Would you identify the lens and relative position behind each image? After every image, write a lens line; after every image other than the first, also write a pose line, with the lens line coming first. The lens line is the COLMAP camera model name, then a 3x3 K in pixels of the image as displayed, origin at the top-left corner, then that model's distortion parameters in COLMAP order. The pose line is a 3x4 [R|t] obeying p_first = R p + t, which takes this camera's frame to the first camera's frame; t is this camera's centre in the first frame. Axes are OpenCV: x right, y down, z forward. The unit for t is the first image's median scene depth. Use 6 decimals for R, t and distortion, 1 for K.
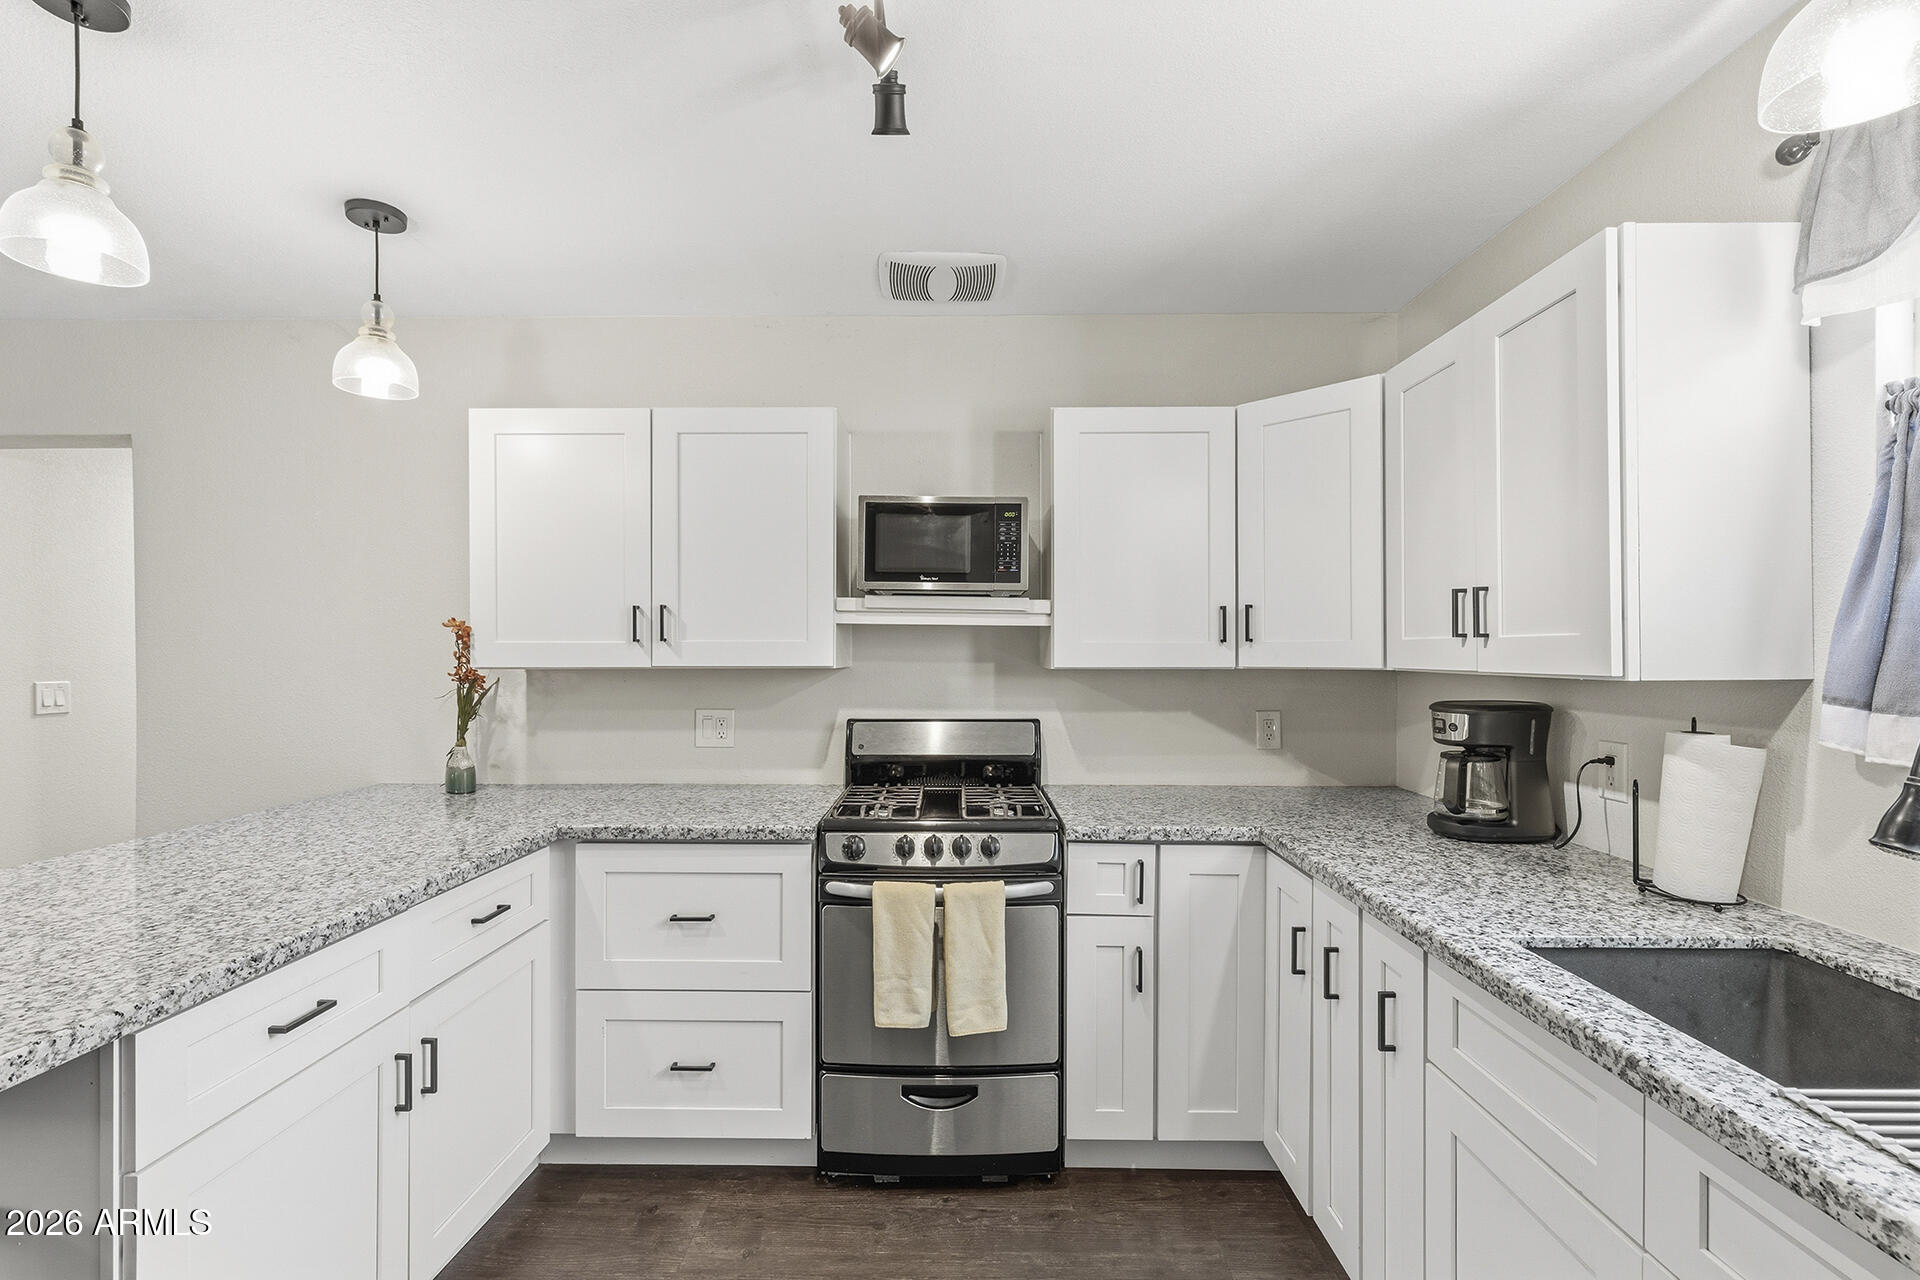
lens RADIAL K [[882.3, 0, 956.3], [0, 882.3, 648.3], [0, 0, 1]] dist [0.013592, -0.001356]
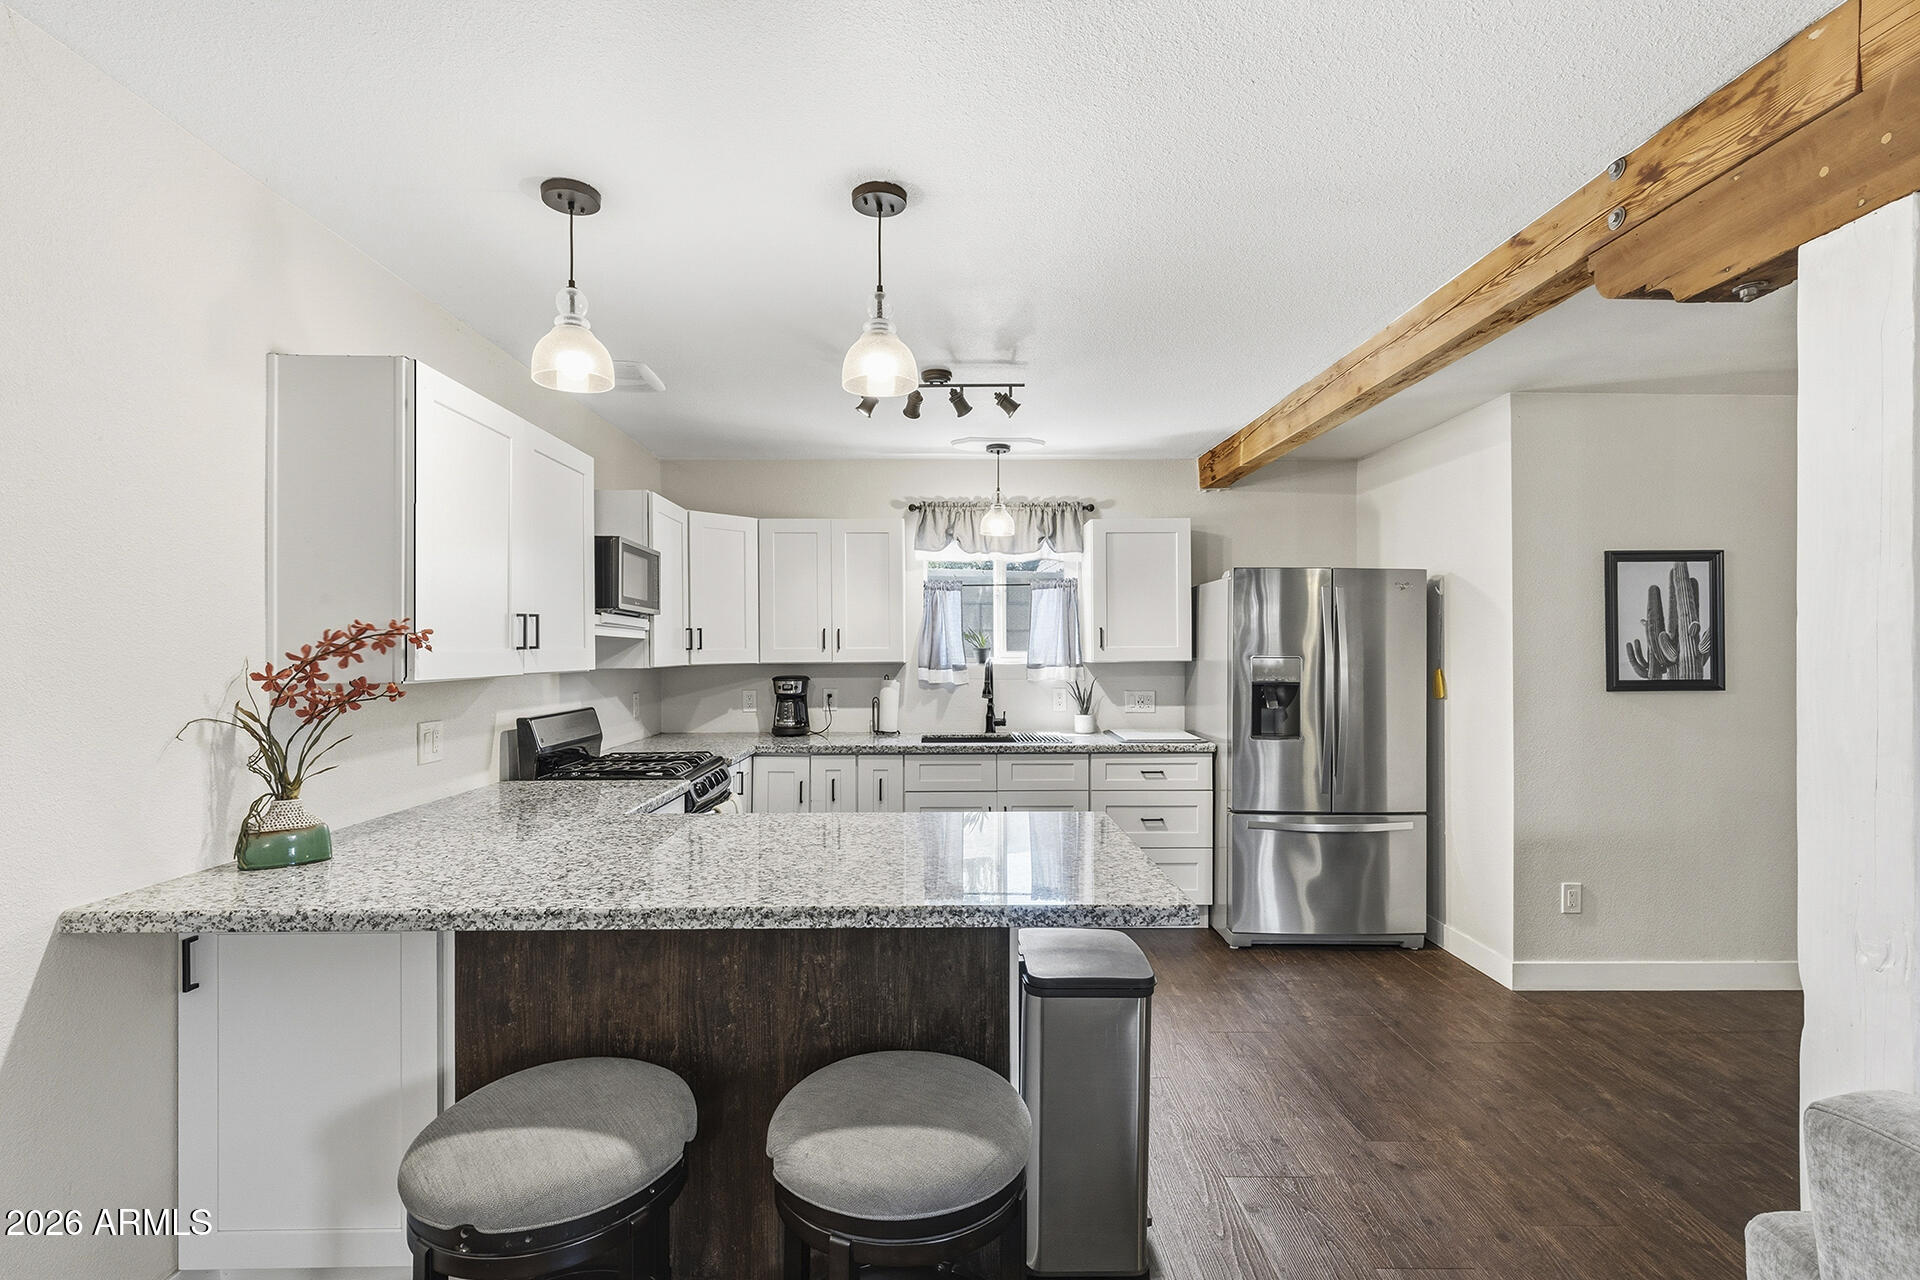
lens RADIAL K [[882.3, 0, 963.4], [0, 882.3, 642.2], [0, 0, 1]] dist [0.013592, -0.001356]
pose [[-0.042056, 0.007190, 0.999089, -1.798236], [0.002138, 0.999972, -0.007107, -0.010695], [-0.999113, 0.001837, -0.042070, 0.692377]]
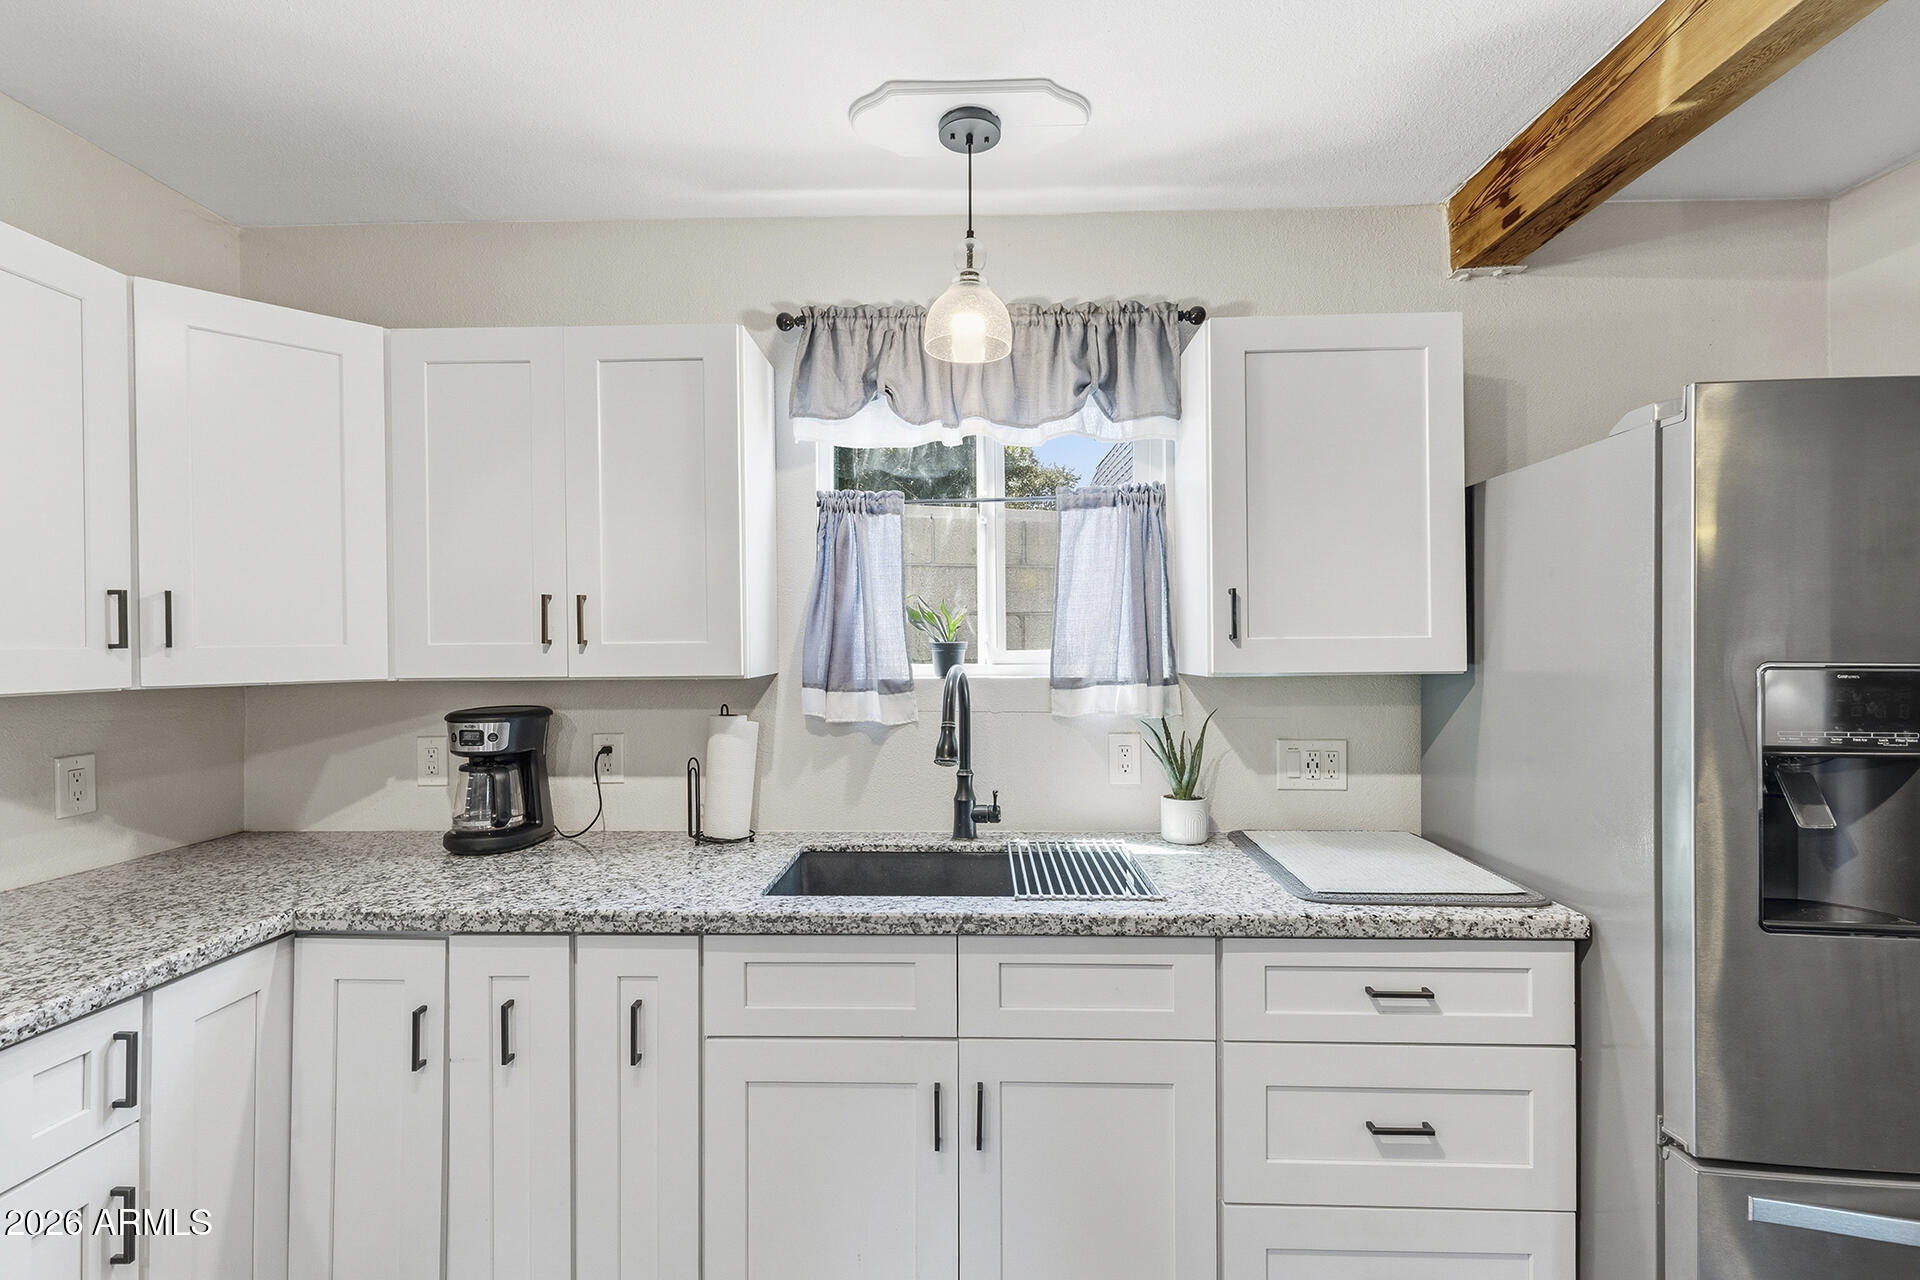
lens RADIAL K [[882.3, 0, 957.3], [0, 882.3, 644.0], [0, 0, 1]] dist [0.013592, -0.001356]
pose [[0.014749, 0.002884, 0.999887, -0.404101], [0.005136, 0.999982, -0.002960, -0.006466], [-0.999878, 0.005179, 0.014734, 0.505270]]
